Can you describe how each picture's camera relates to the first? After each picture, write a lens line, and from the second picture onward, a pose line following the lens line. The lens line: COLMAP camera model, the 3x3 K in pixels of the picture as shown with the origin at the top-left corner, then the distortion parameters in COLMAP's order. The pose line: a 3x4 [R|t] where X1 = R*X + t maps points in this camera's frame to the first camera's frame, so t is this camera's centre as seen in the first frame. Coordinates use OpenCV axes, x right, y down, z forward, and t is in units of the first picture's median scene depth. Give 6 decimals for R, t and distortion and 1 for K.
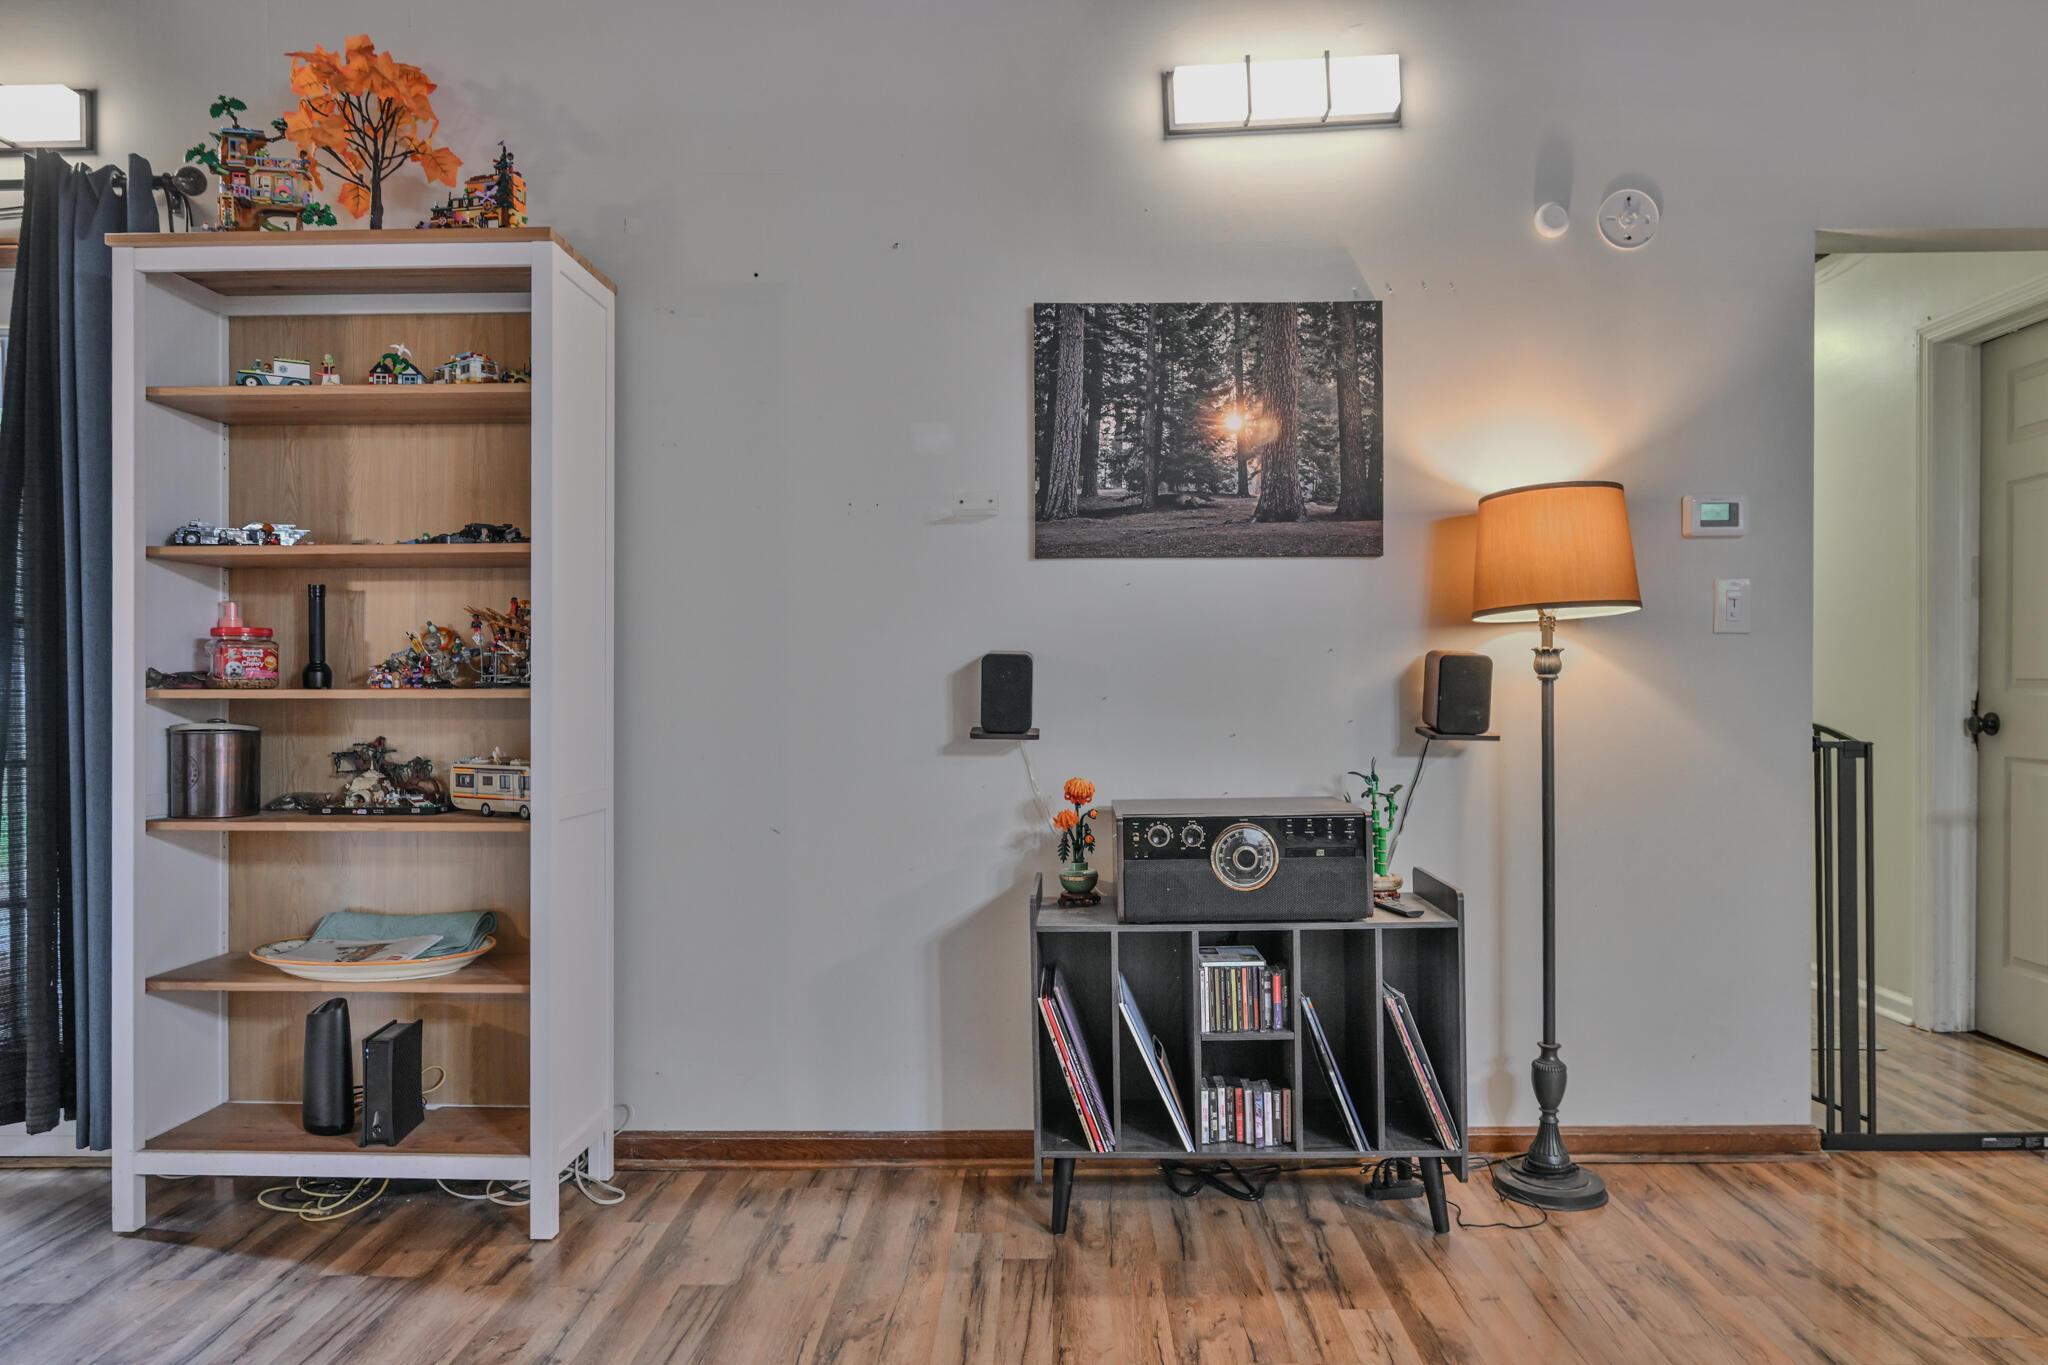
lens RADIAL K [[1318.5, 0, 1020.2], [0, 1318.5, 682.6], [0, 0, 1]] dist [0.001527, 0.001241]
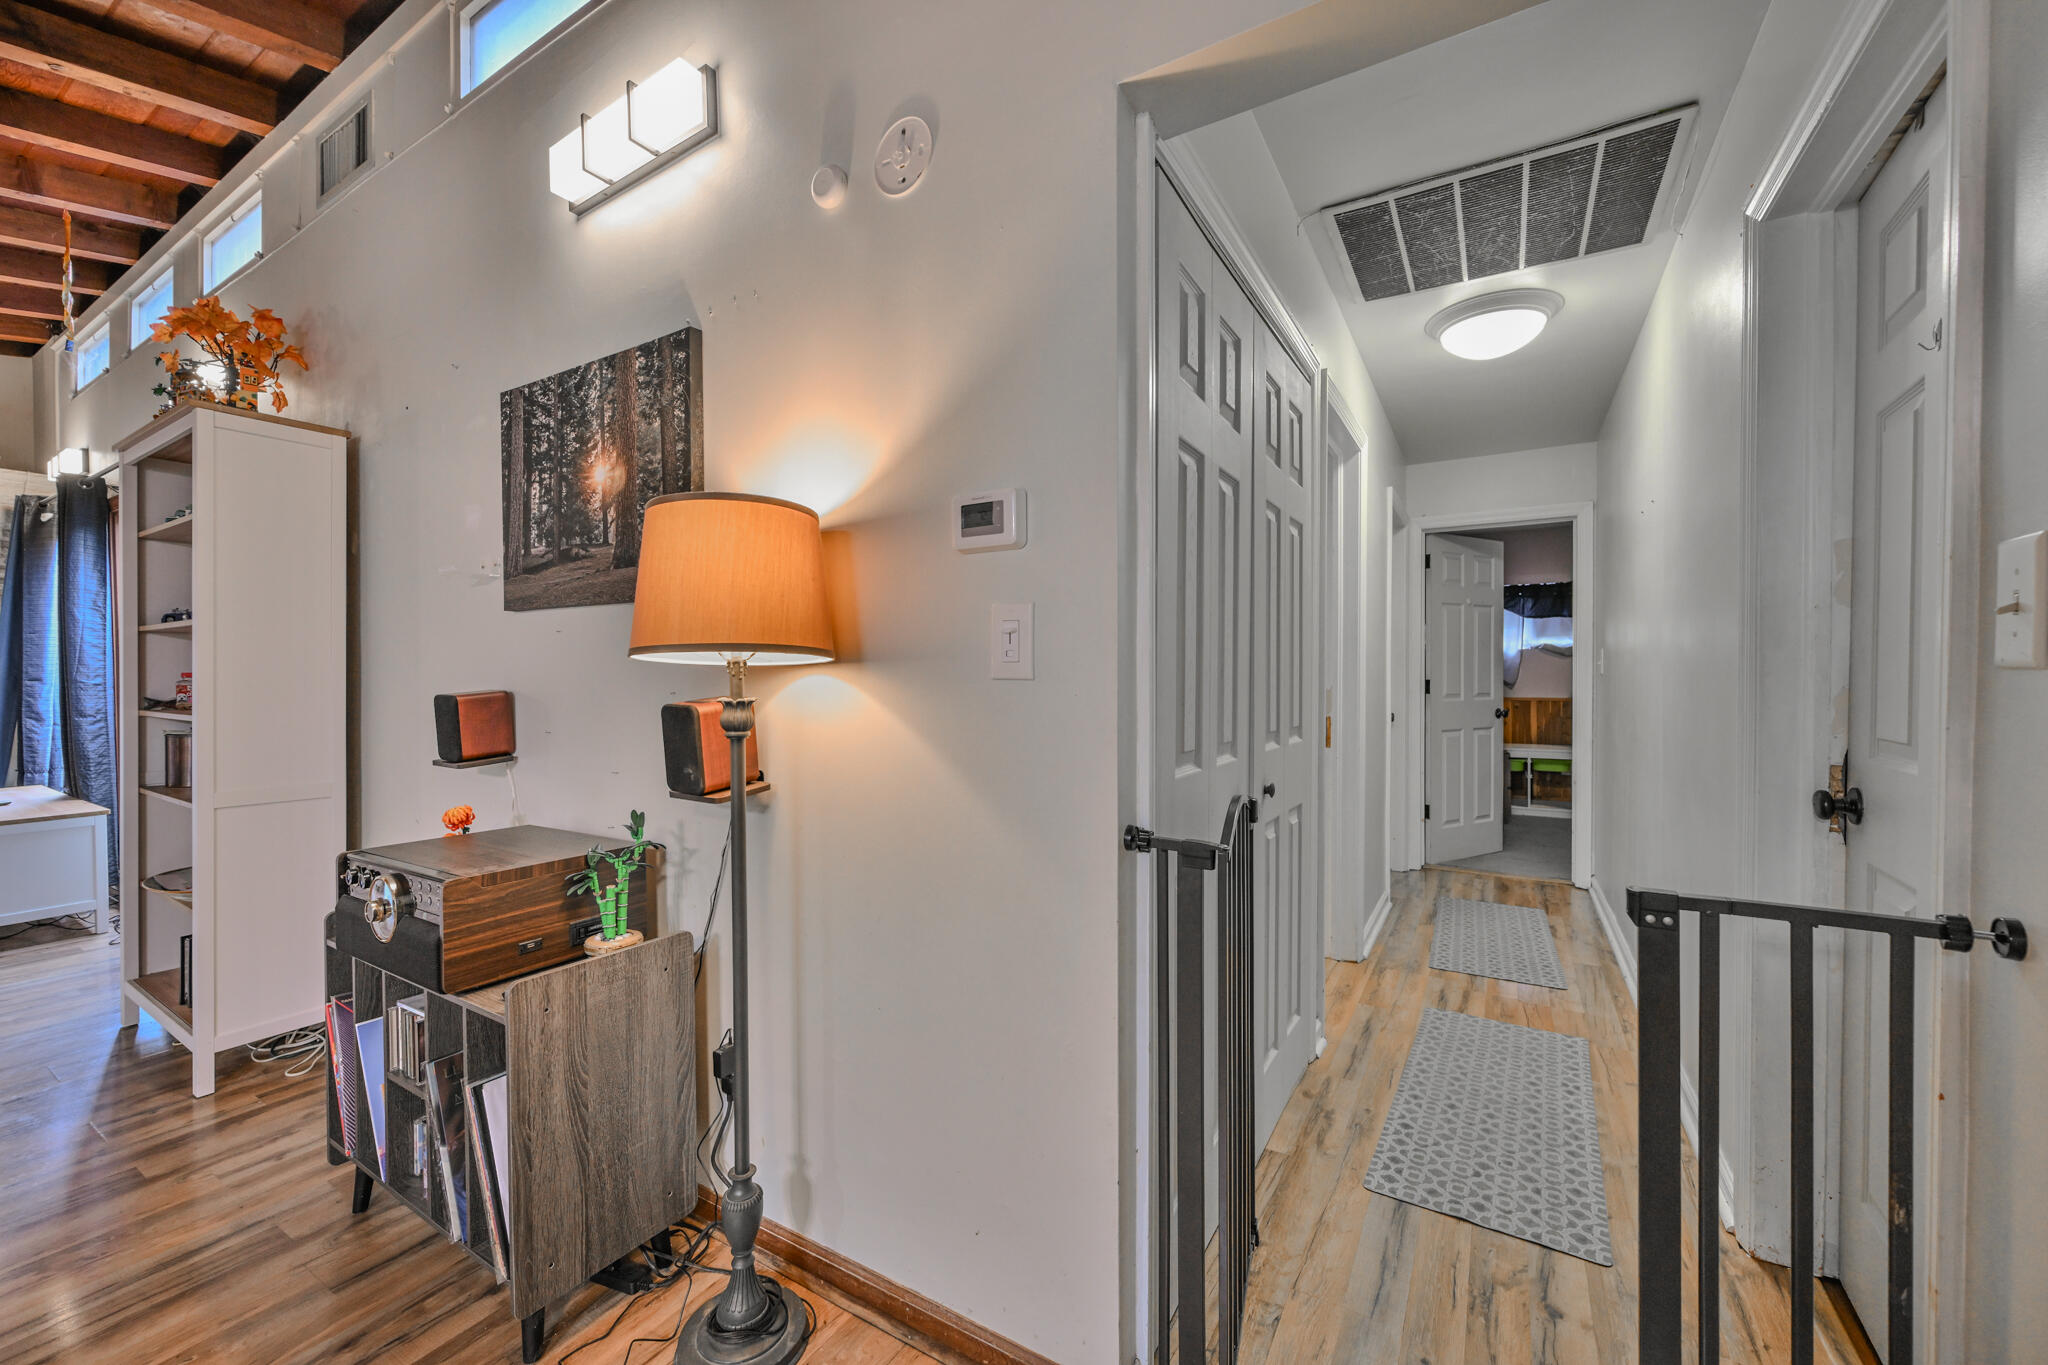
lens RADIAL K [[794.1, 0, 1033.3], [0, 794.1, 672.9], [0, 0, 1]] dist [0.001853, 0.000769]
pose [[0.867620, 0.001653, -0.497225, 0.770498], [-0.001428, 0.999999, 0.000833, -0.041796], [0.497226, -0.000013, 0.867621, 0.625933]]
